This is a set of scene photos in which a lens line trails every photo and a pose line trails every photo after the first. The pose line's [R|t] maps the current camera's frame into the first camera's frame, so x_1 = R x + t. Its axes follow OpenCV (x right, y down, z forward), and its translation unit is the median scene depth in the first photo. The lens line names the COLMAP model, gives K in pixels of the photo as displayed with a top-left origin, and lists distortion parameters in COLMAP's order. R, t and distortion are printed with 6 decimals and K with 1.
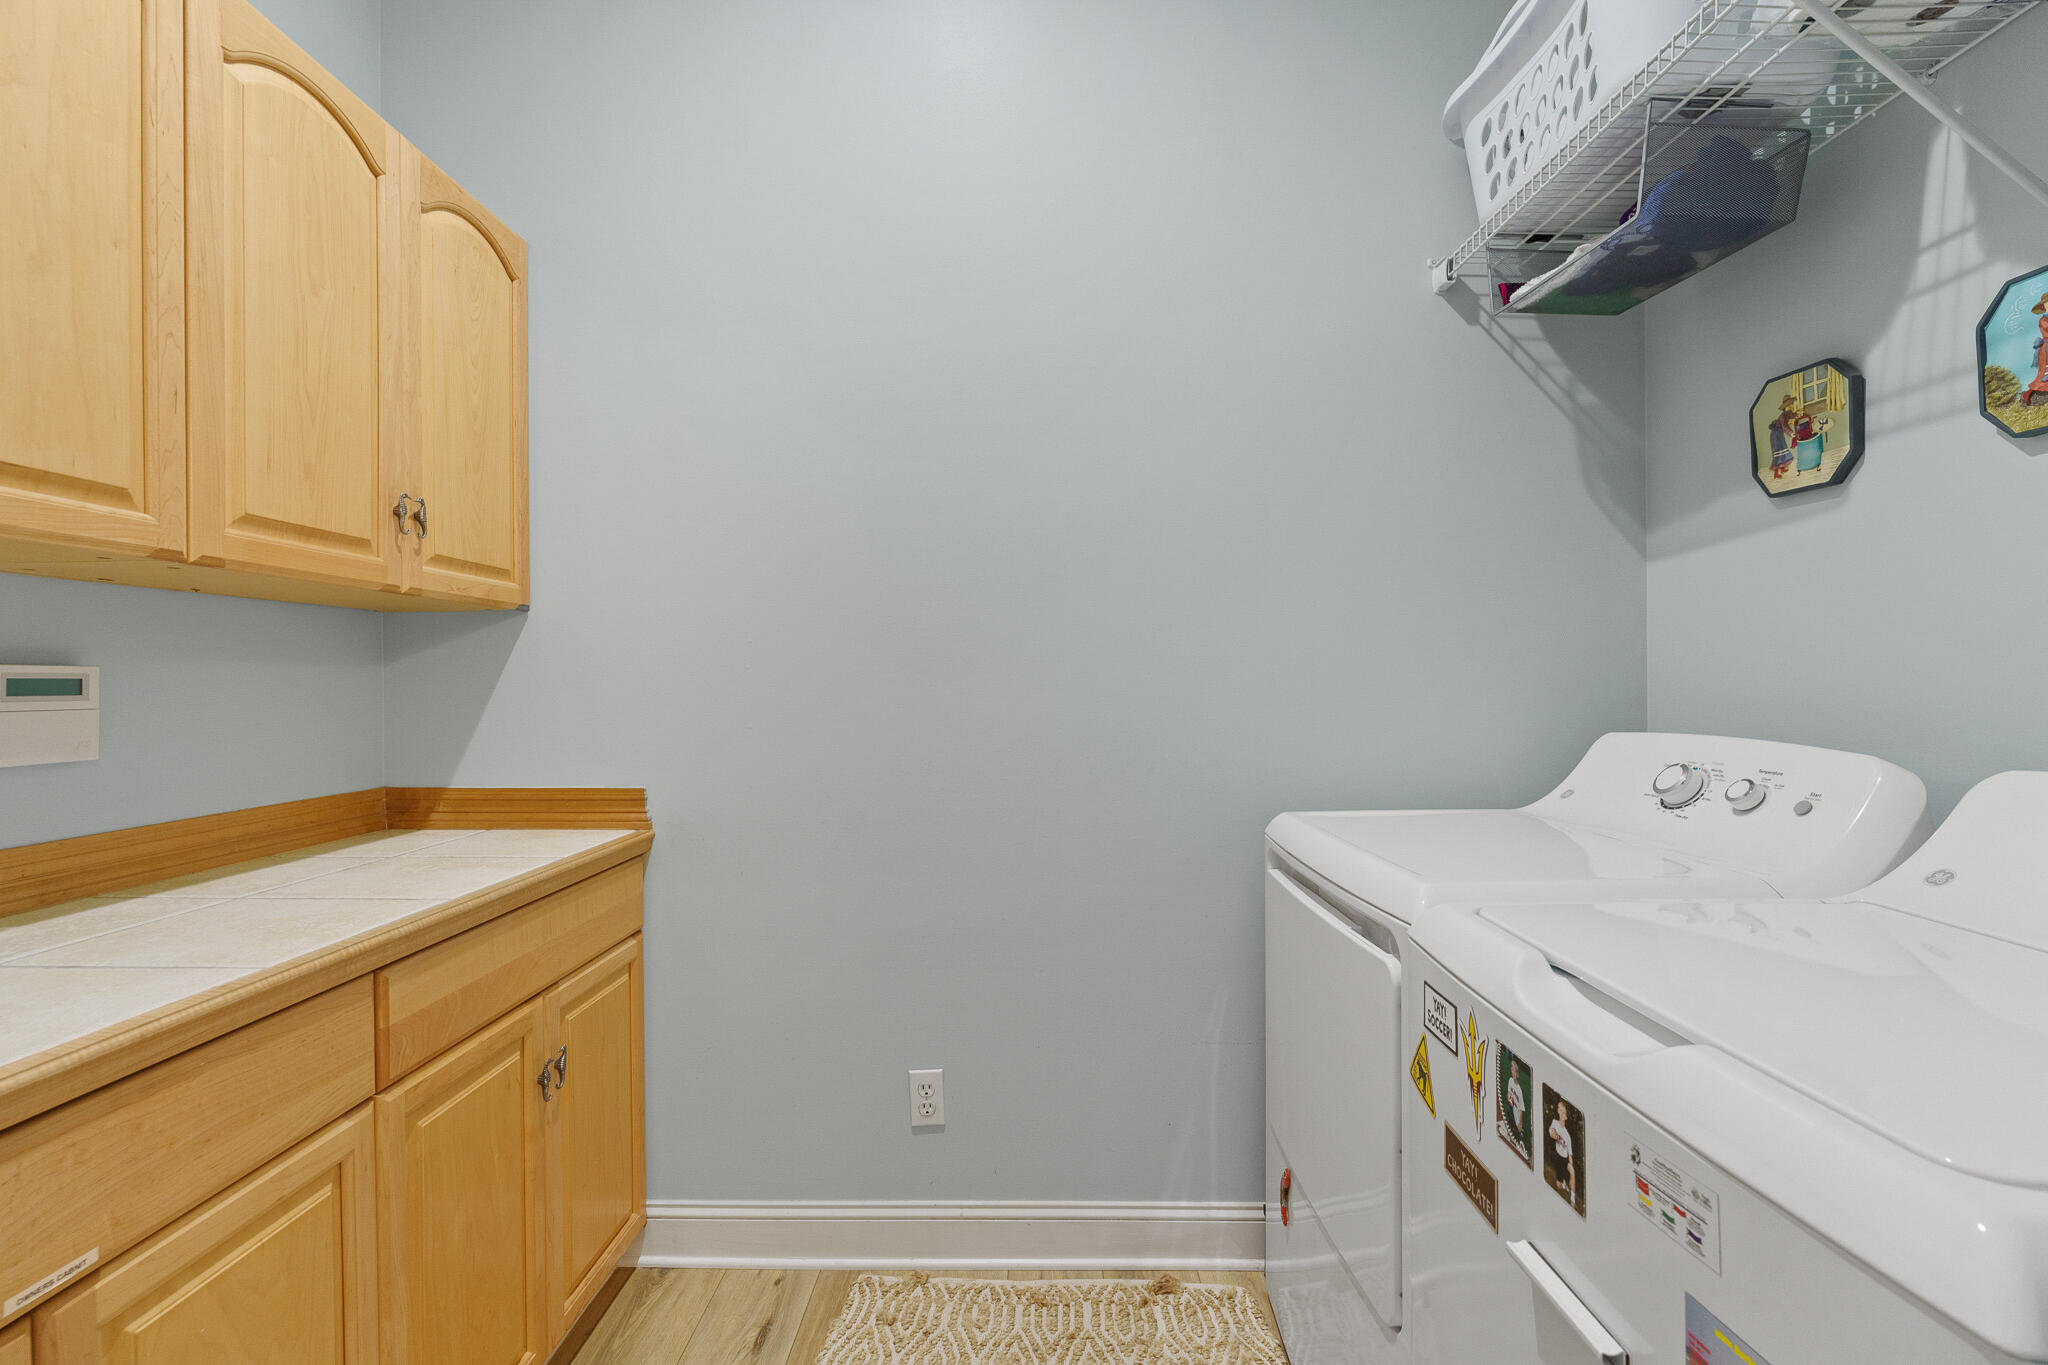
lens RADIAL K [[943.0, 0, 1032.5], [0, 943.0, 681.1], [0, 0, 1]] dist [0.021488, -0.000296]
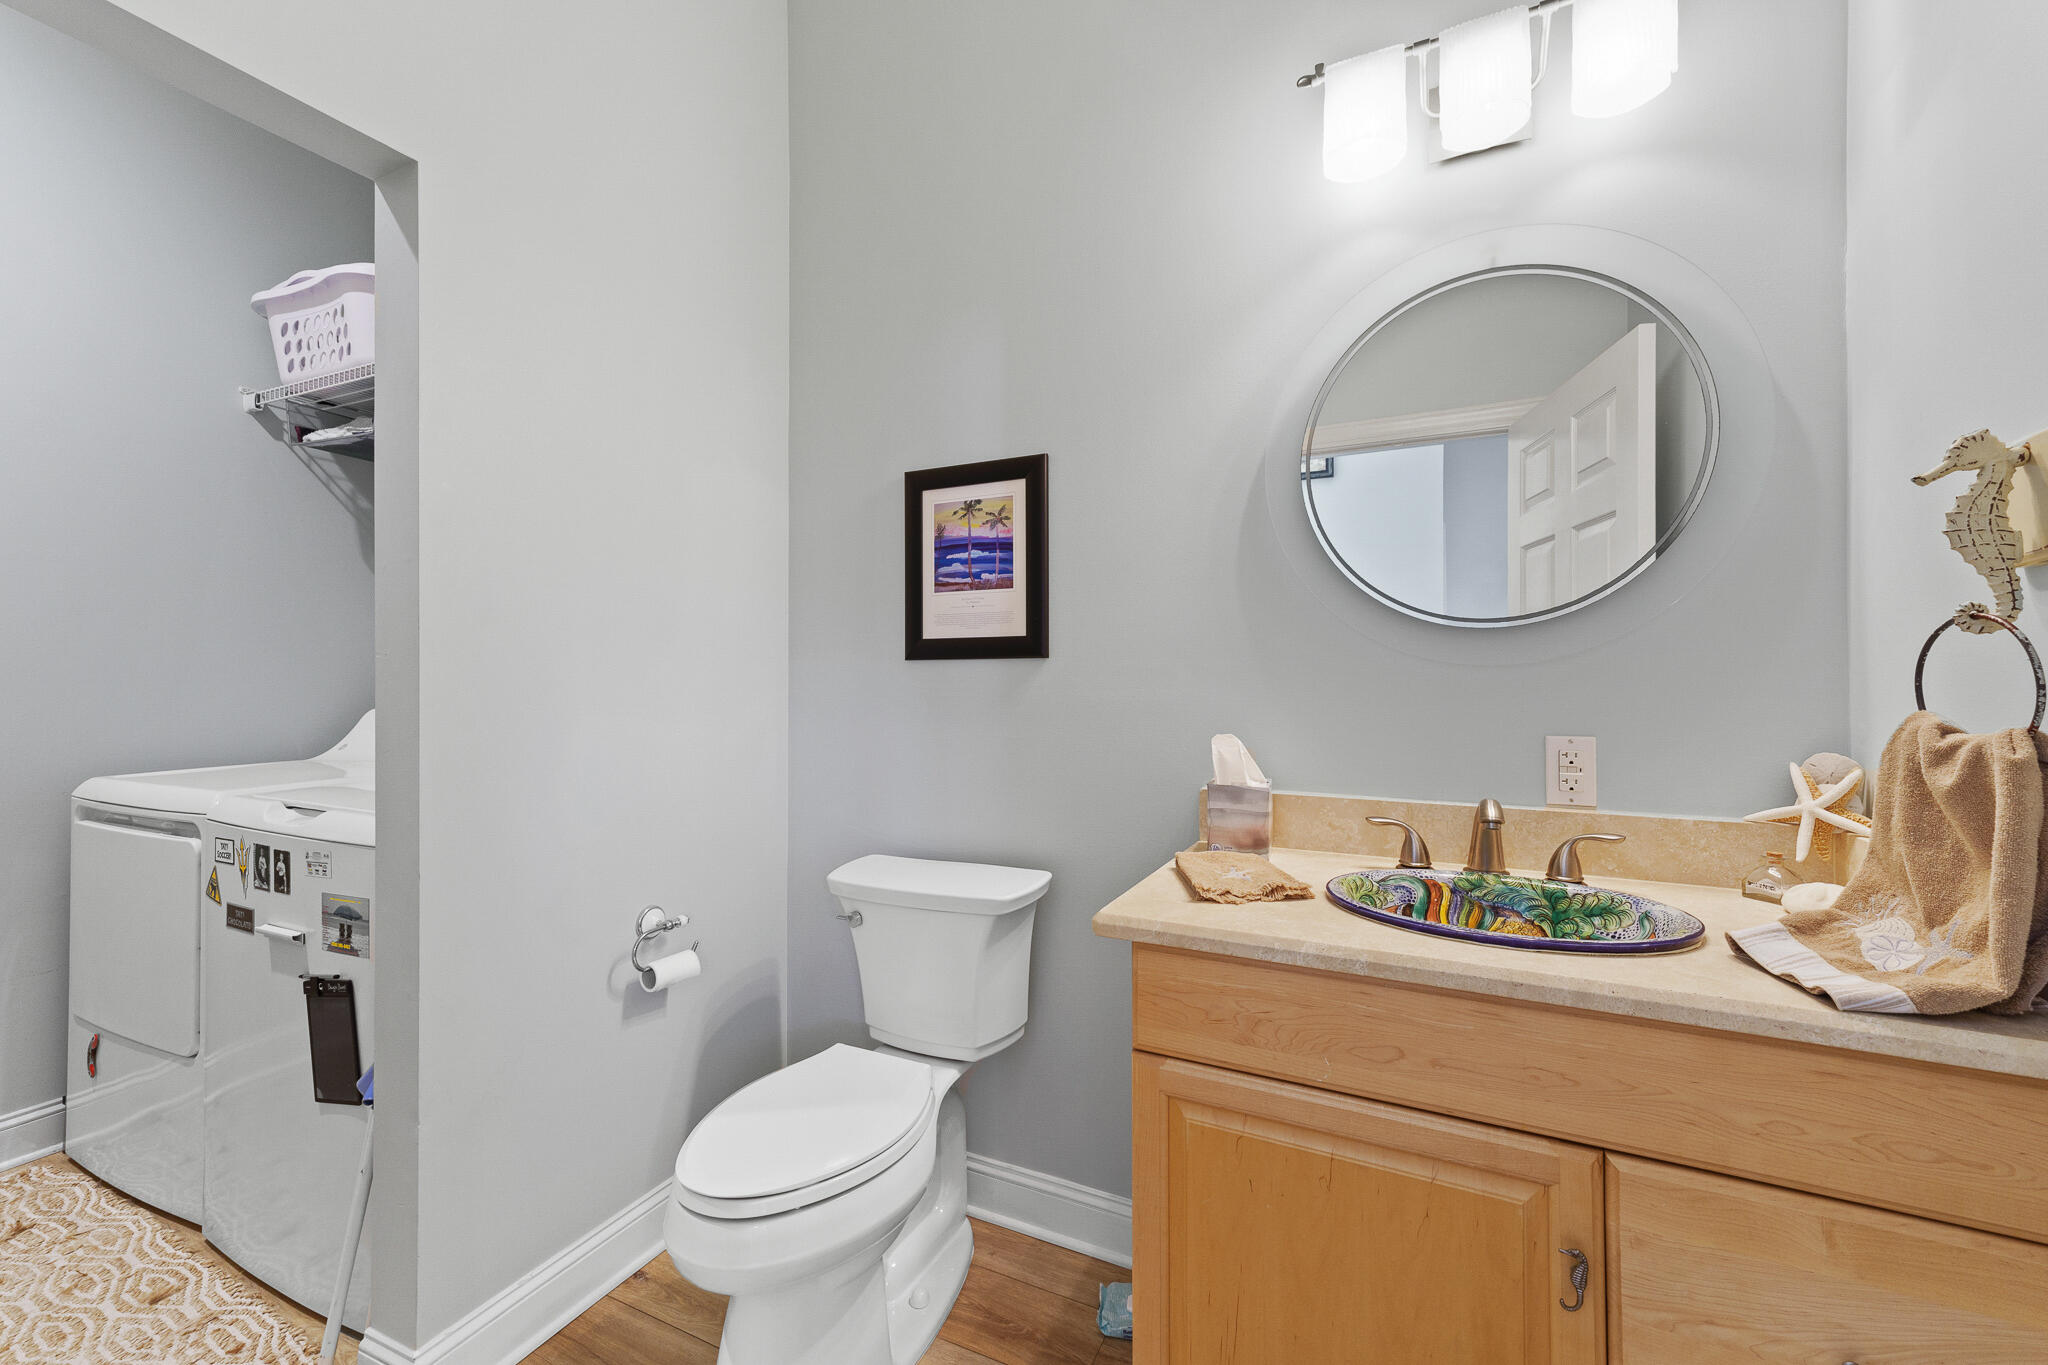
lens RADIAL K [[829.2, 0, 1043.3], [0, 829.2, 674.0], [0, 0, 1]] dist [-0.002751, 0.000031]
pose [[0.416776, 0.008790, 0.908967, -0.247847], [-0.002323, 0.999960, -0.008605, 0.001185], [-0.909006, 0.001475, 0.416780, -0.735608]]
